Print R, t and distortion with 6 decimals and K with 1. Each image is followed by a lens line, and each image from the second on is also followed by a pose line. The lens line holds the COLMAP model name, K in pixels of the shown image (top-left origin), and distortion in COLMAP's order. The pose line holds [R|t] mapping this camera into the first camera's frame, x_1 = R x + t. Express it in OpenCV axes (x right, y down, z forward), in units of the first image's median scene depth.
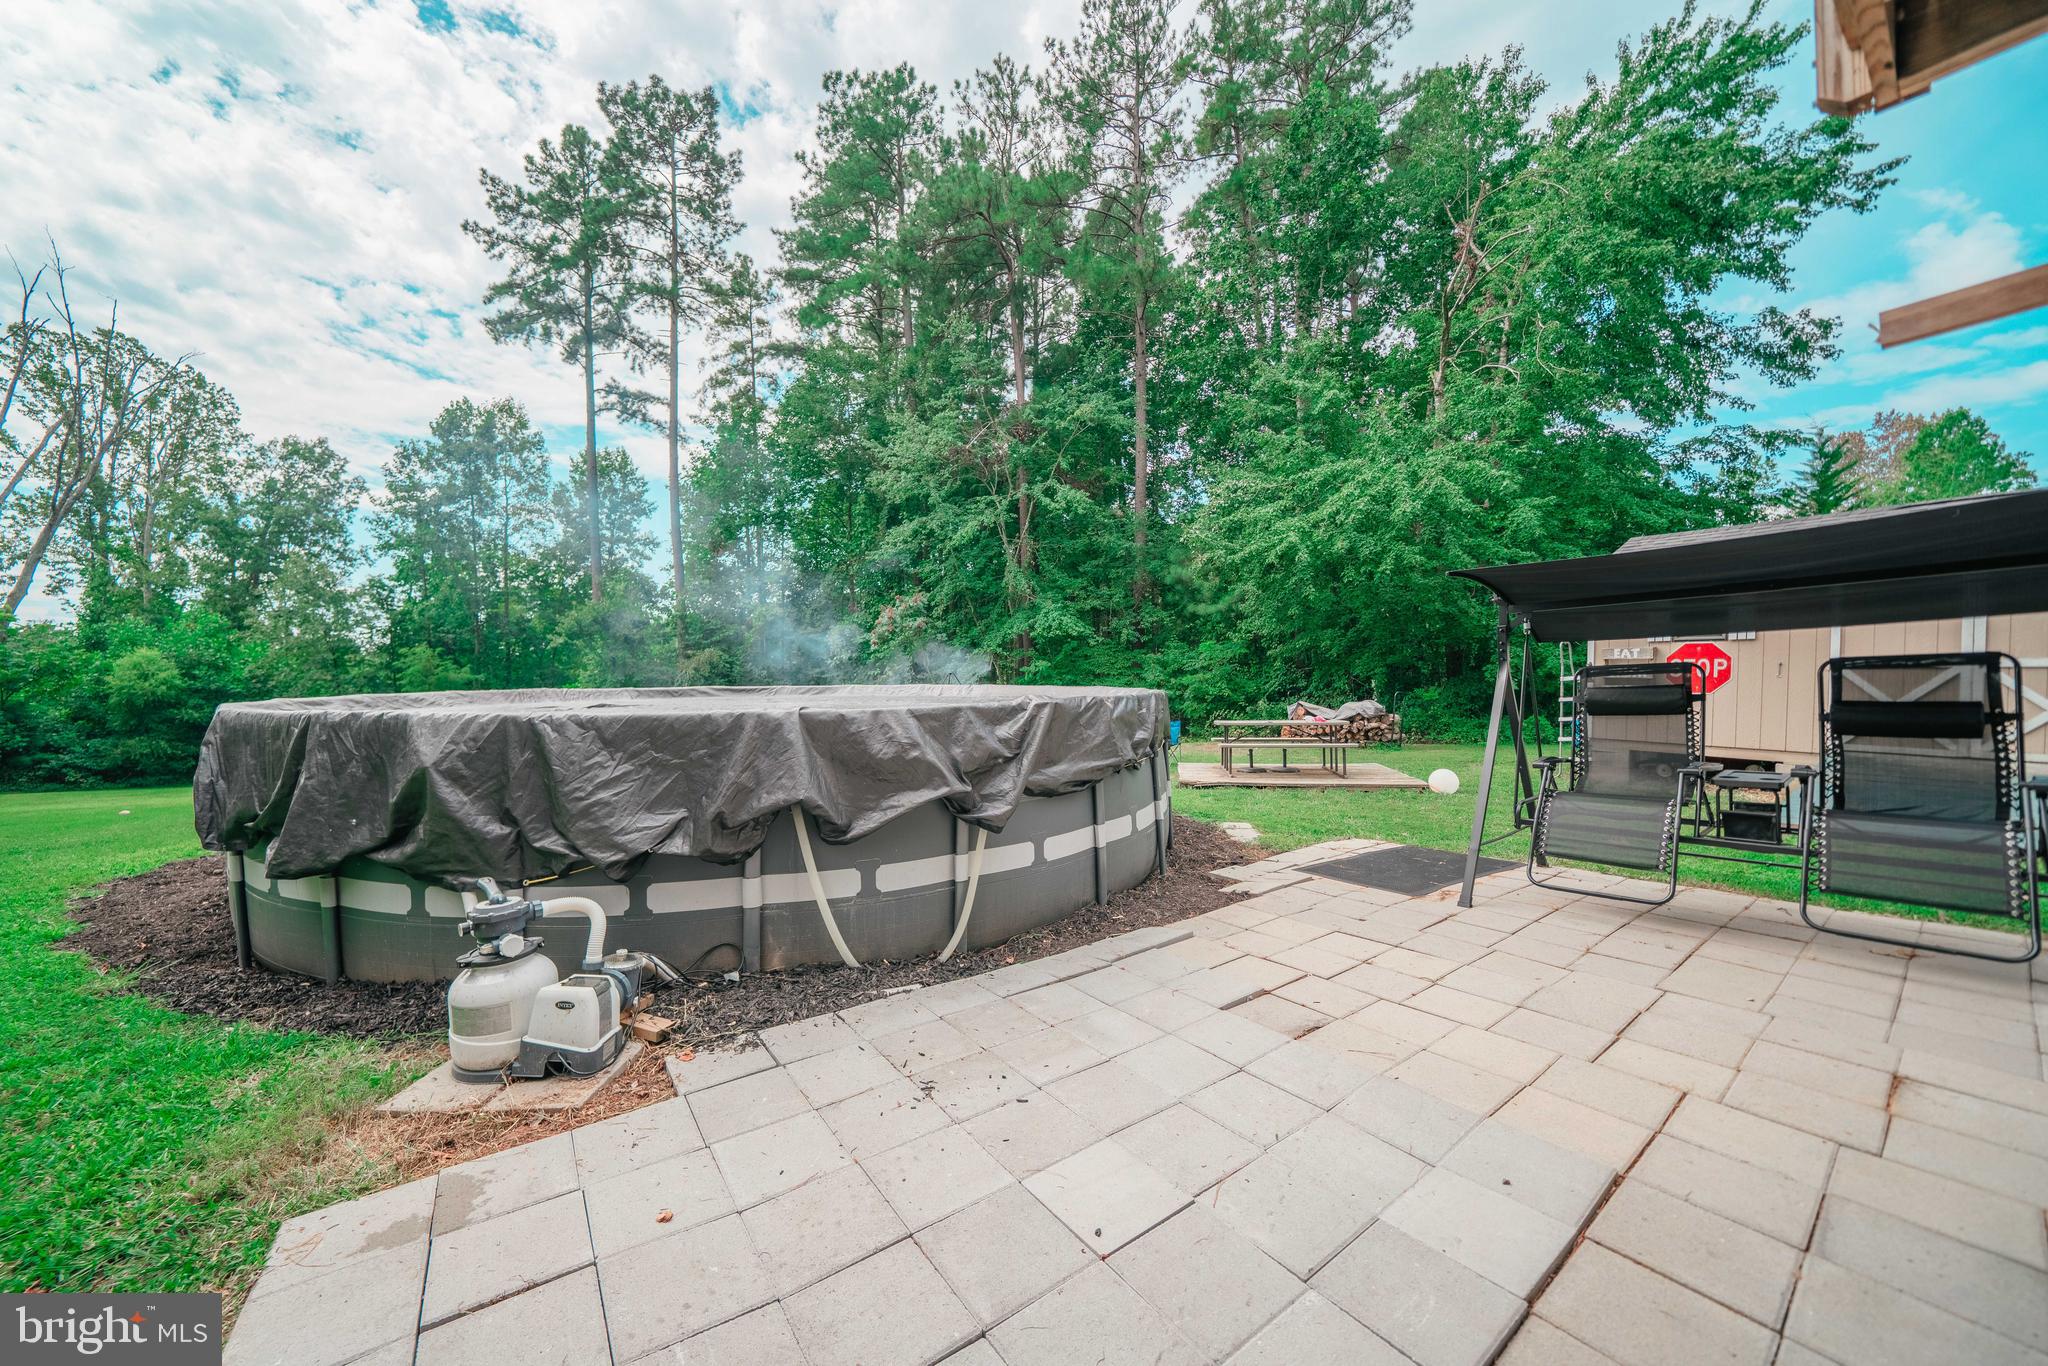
lens RADIAL K [[710.1, 0, 1007.5], [0, 710.1, 690.1], [0, 0, 1]] dist [-0.020811, 0.000180]
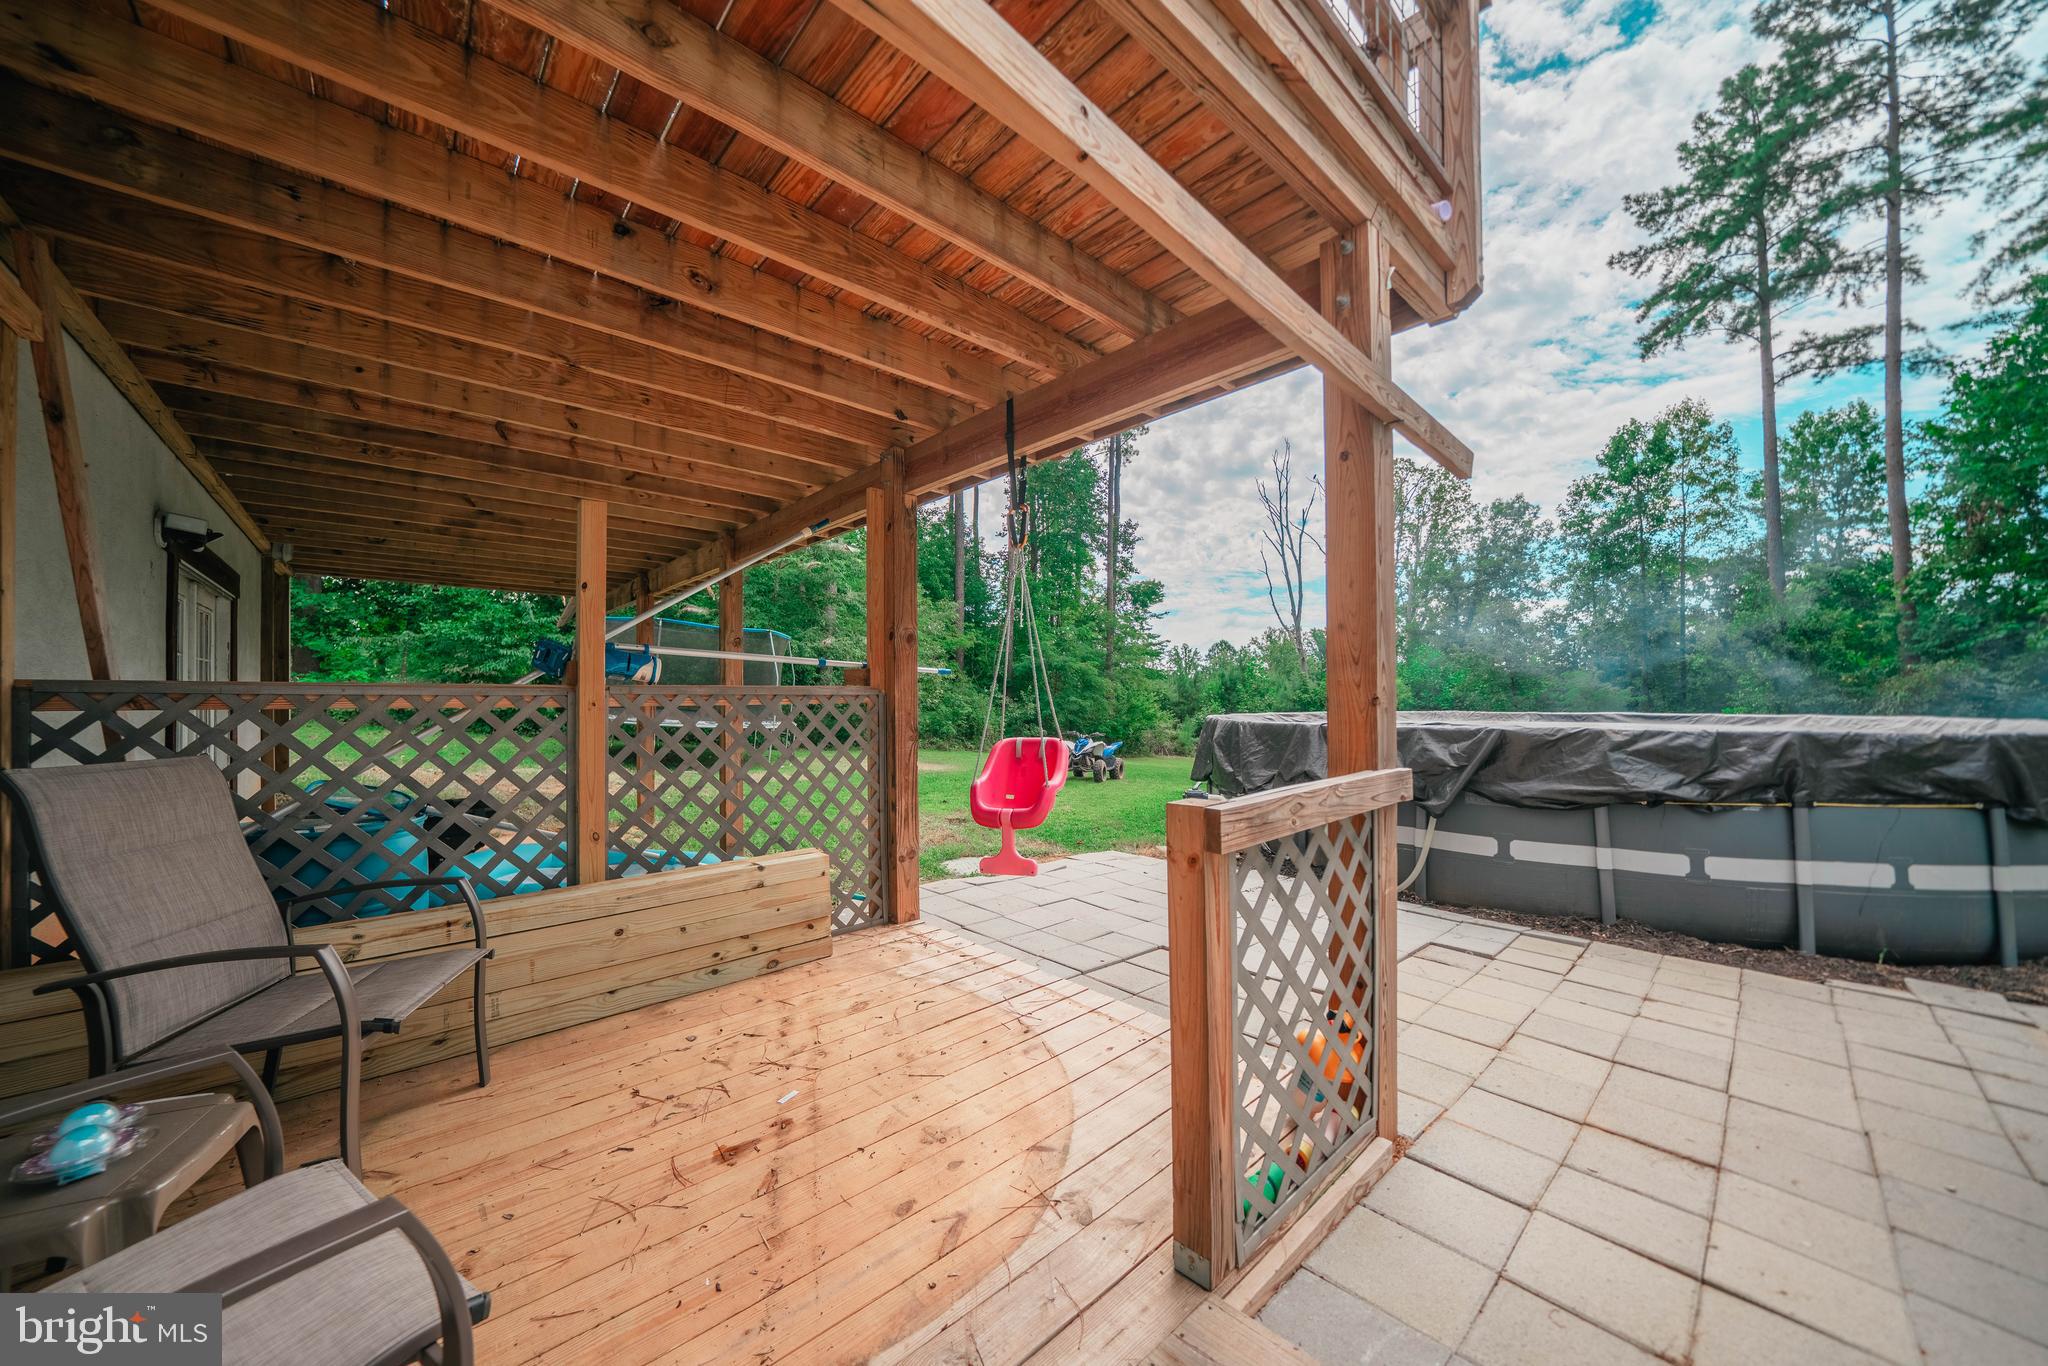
lens RADIAL K [[705.8, 0, 1010.0], [0, 705.8, 687.9], [0, 0, 1]] dist [-0.007792, -0.000185]
pose [[0.127541, -0.007073, -0.991808, 0.120139], [-0.023938, 0.999661, -0.010207, -0.002218], [0.991544, 0.025044, 0.127329, -0.002859]]
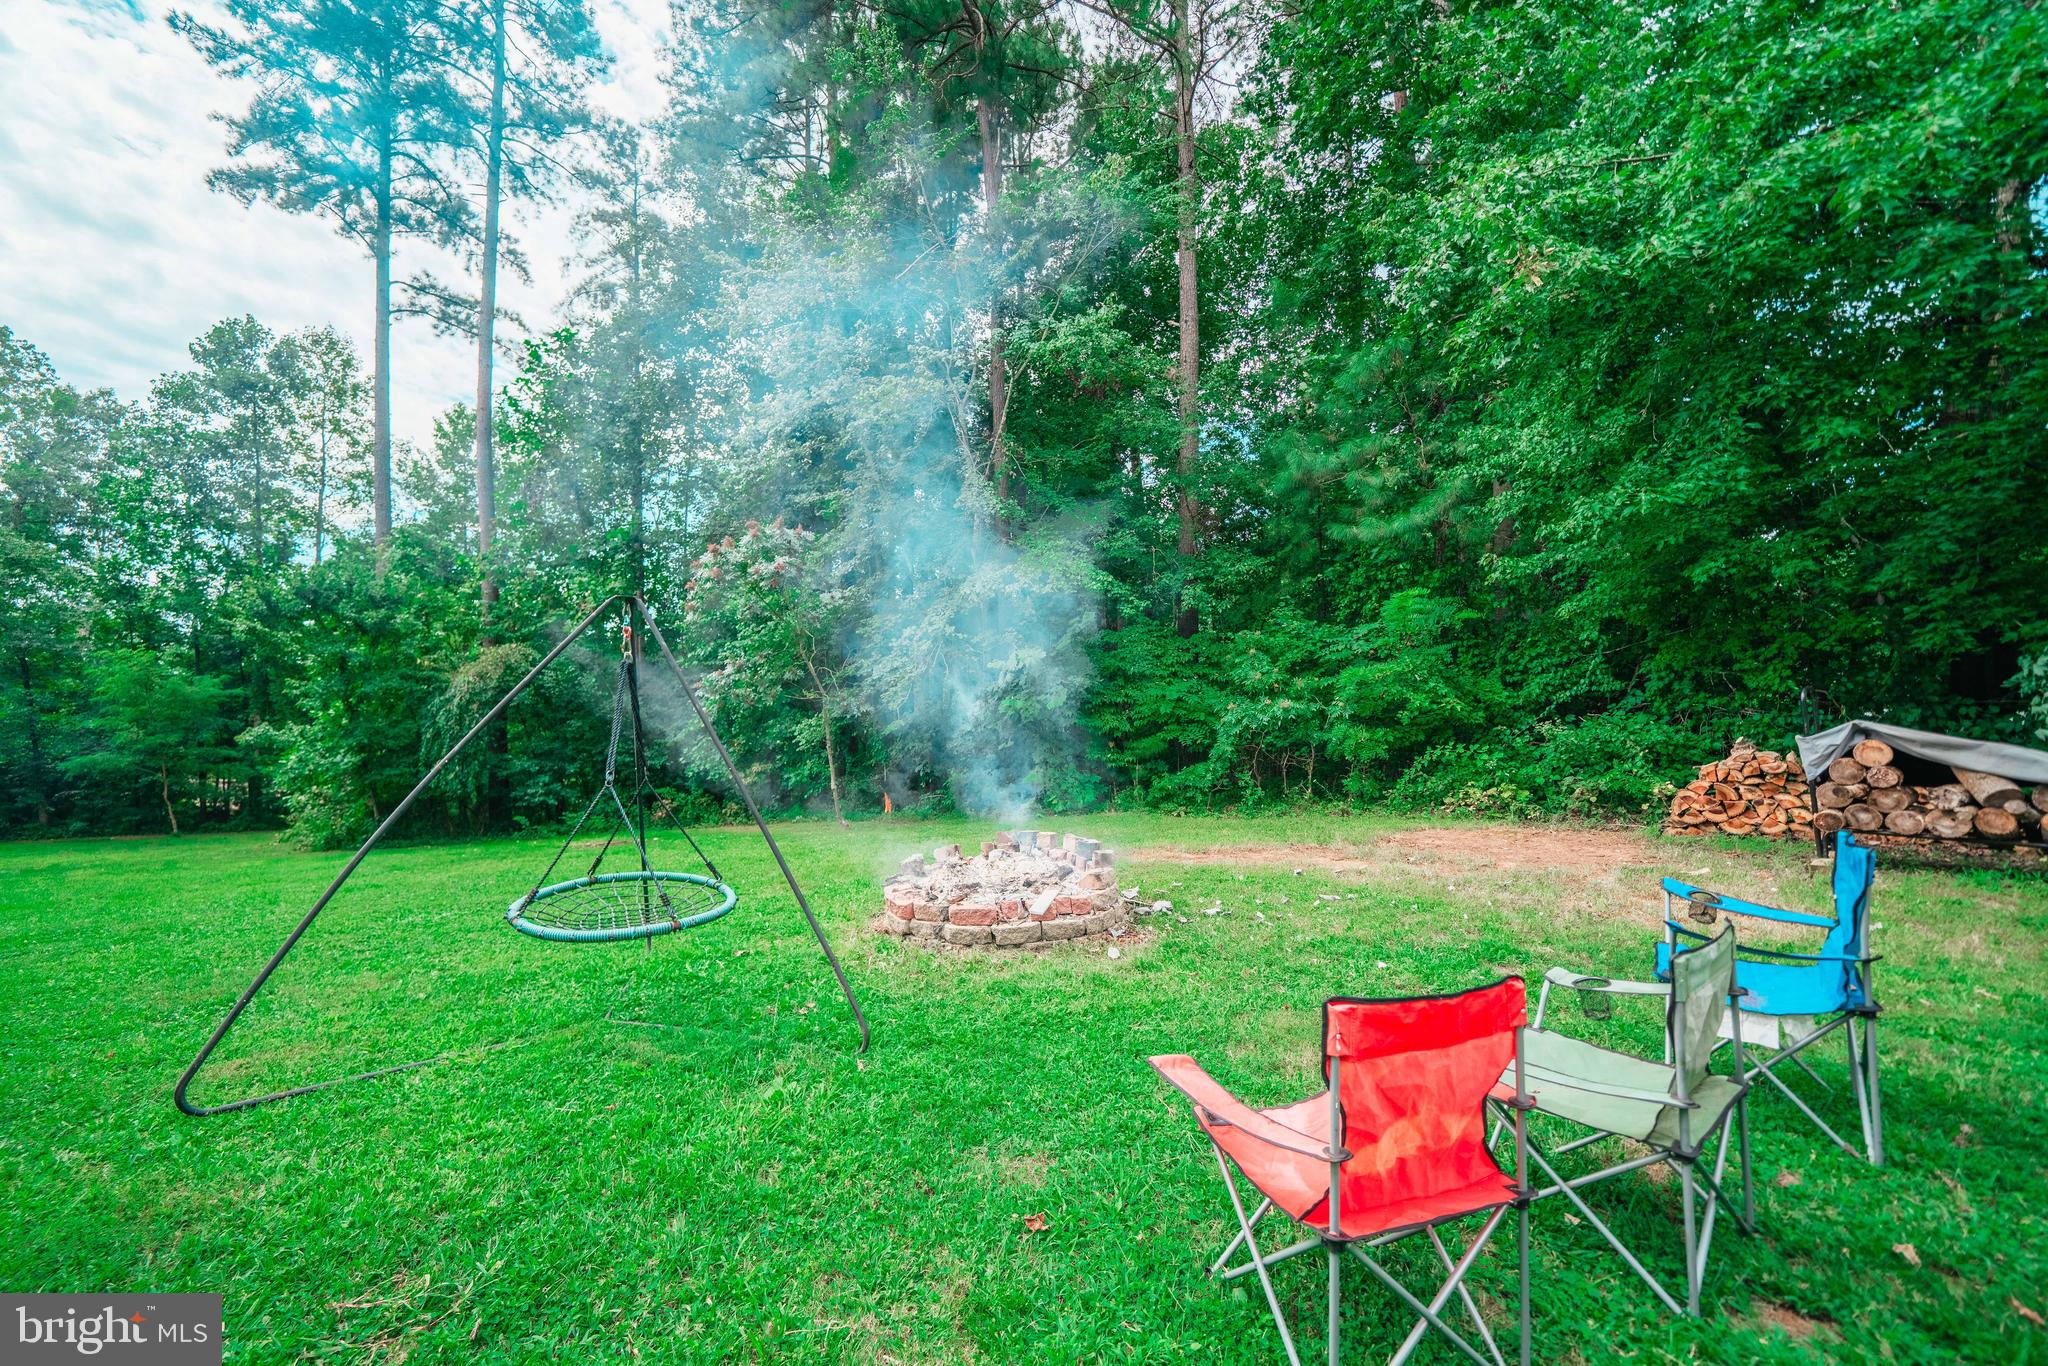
lens RADIAL K [[705.8, 0, 1010.0], [0, 705.8, 687.9], [0, 0, 1]] dist [-0.007792, -0.000185]
pose [[0.999772, -0.000919, 0.021342, 0.014323], [0.001684, 0.999355, -0.035859, 0.004226], [-0.021295, 0.035887, 0.999129, 0.302900]]
